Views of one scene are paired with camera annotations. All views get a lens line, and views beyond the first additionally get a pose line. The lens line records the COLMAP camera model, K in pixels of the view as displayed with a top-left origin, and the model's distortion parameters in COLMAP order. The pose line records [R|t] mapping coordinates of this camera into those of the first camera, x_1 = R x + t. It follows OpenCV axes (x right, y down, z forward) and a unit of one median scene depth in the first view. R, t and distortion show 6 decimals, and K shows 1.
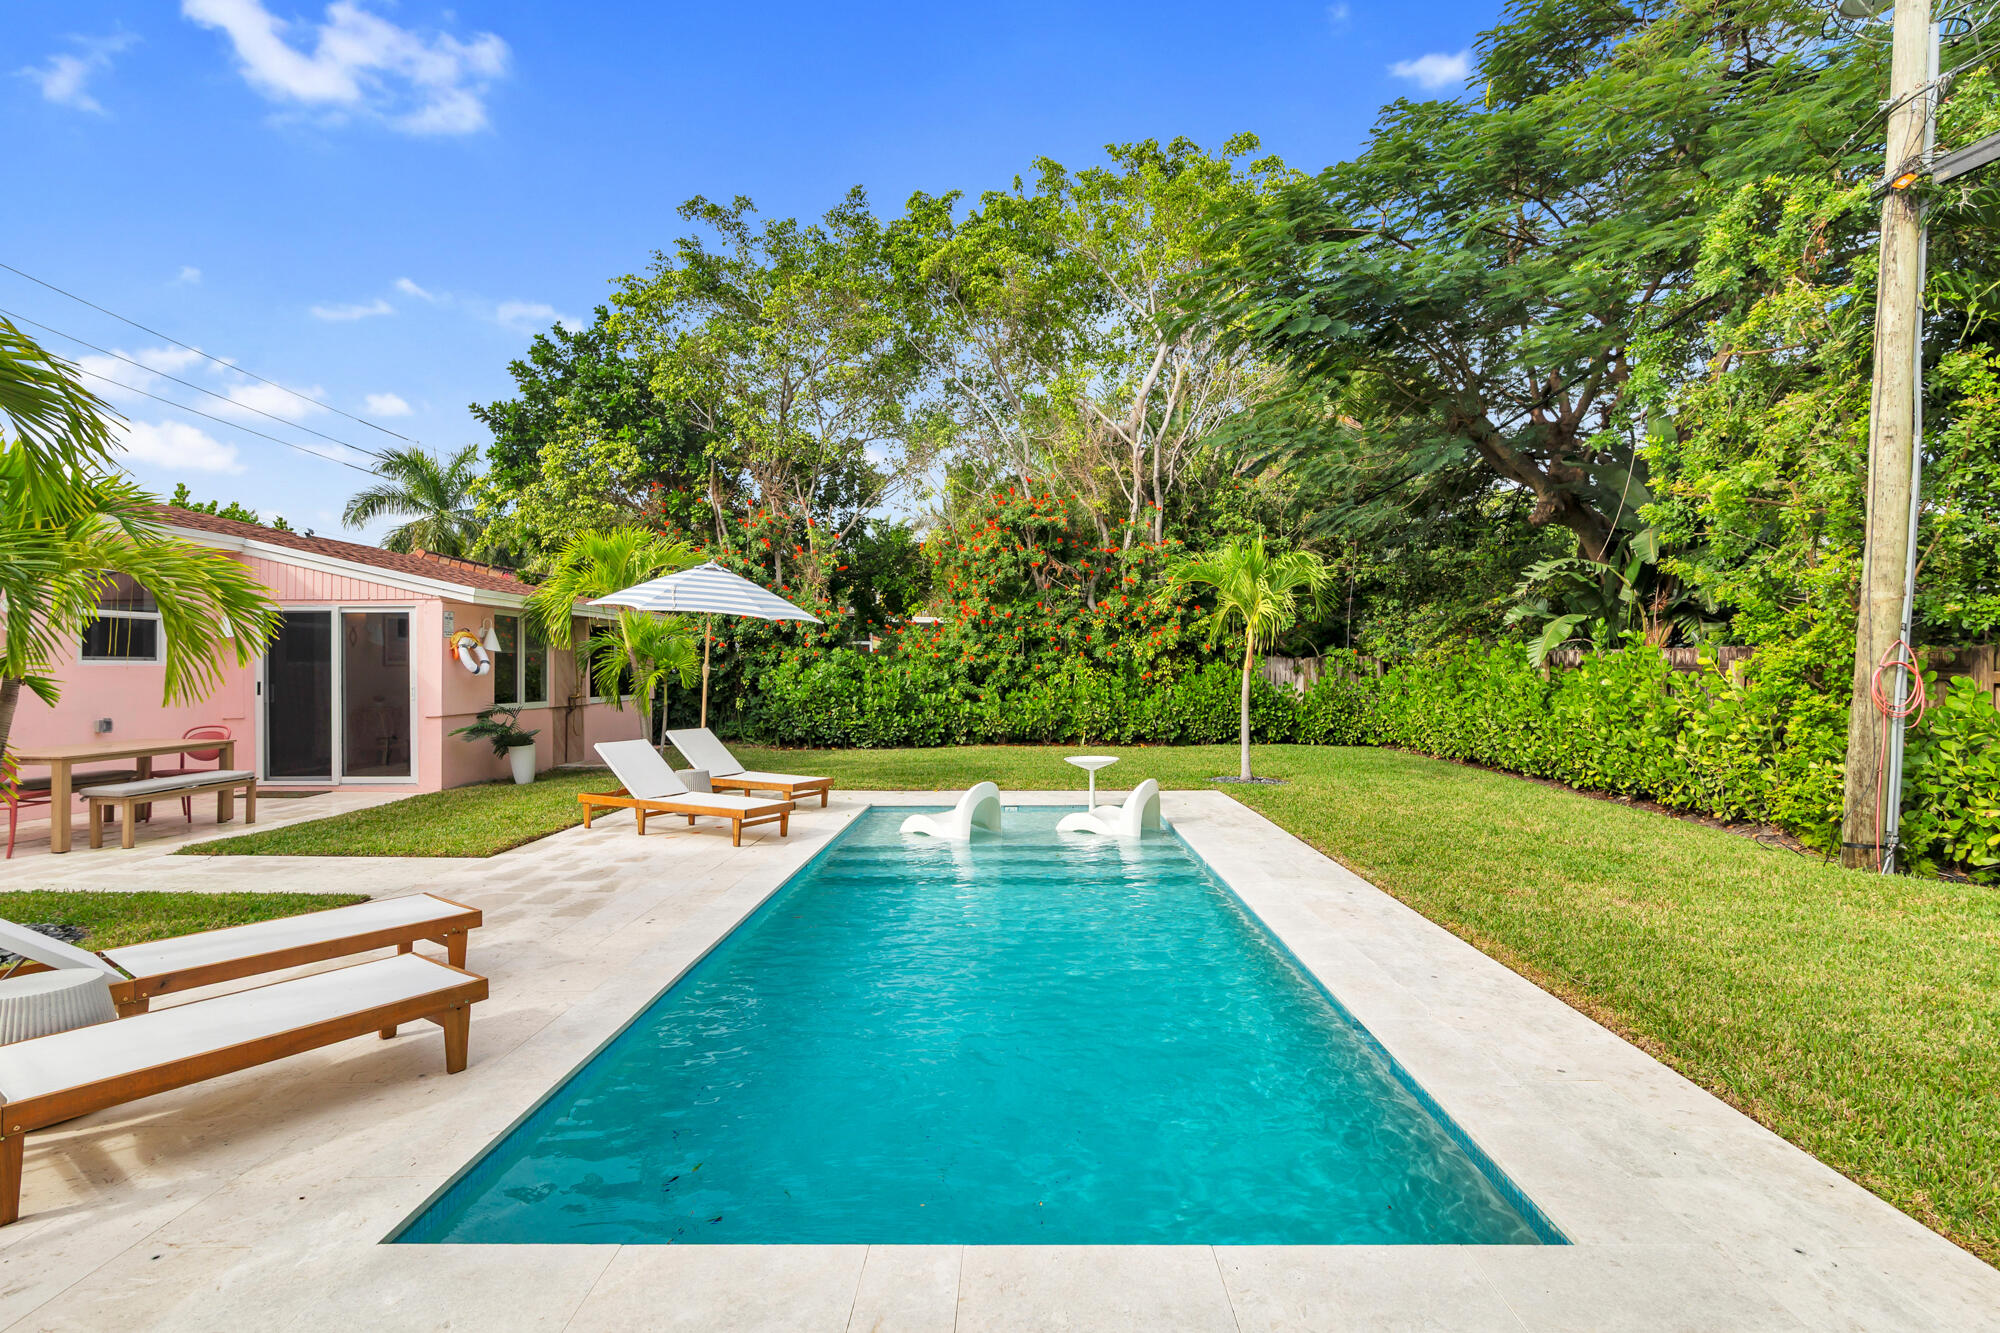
lens RADIAL K [[943.3, 0, 1000.0], [0, 943.3, 666.5], [0, 0, 1]] dist [-0.003473, -0.000474]
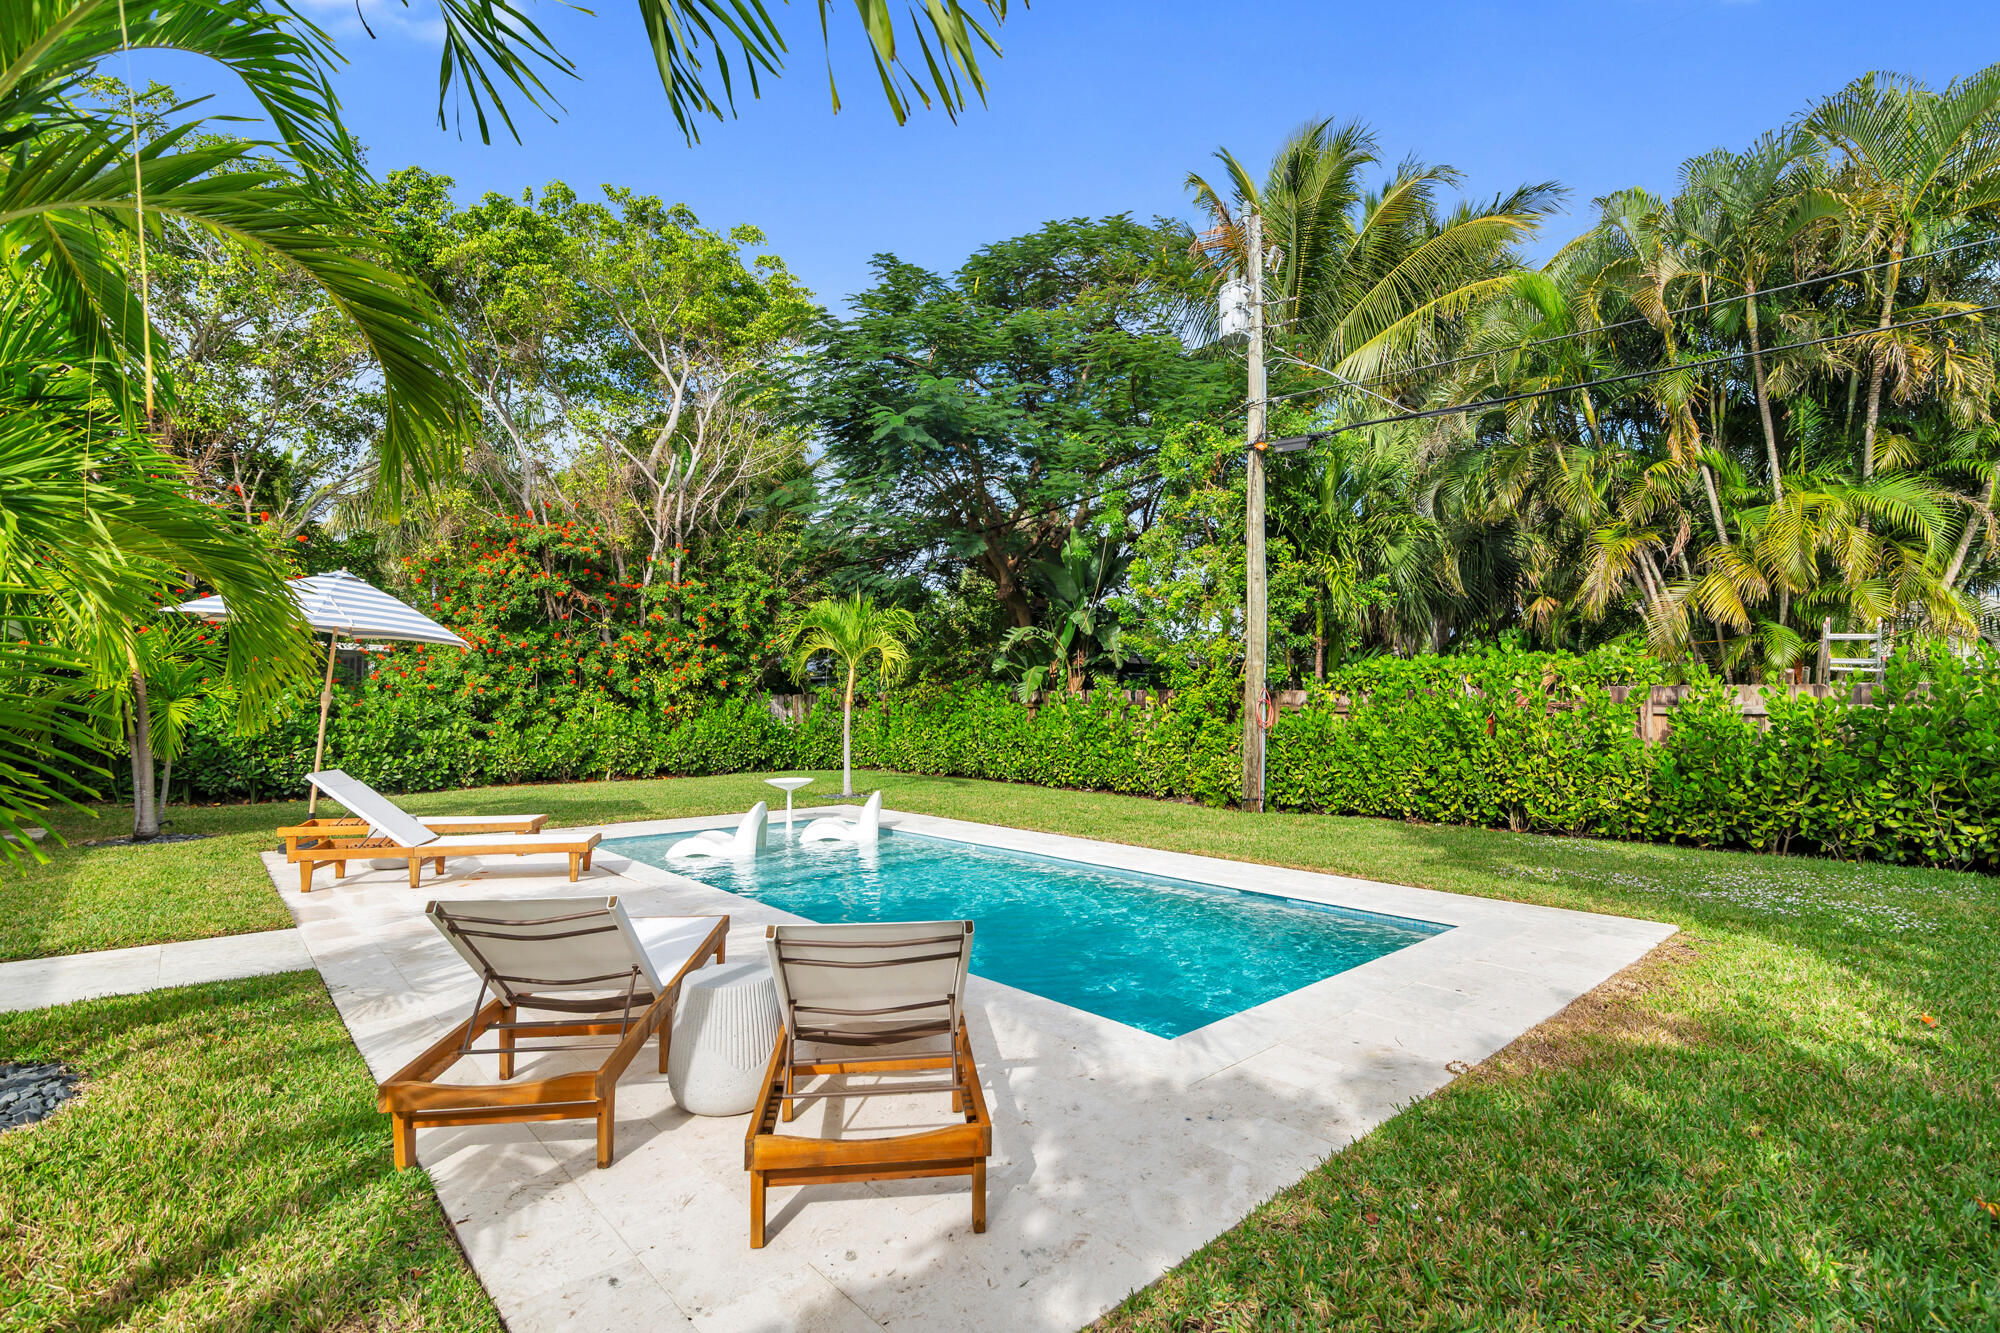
lens RADIAL K [[933.8, 0, 1009.4], [0, 933.8, 640.8], [0, 0, 1]] dist [-0.001580, -0.000124]
pose [[0.729657, 0.051060, 0.681904, -0.275883], [-0.003531, 0.997476, -0.070912, 0.005503], [-0.683804, 0.049334, 0.727996, -0.004049]]
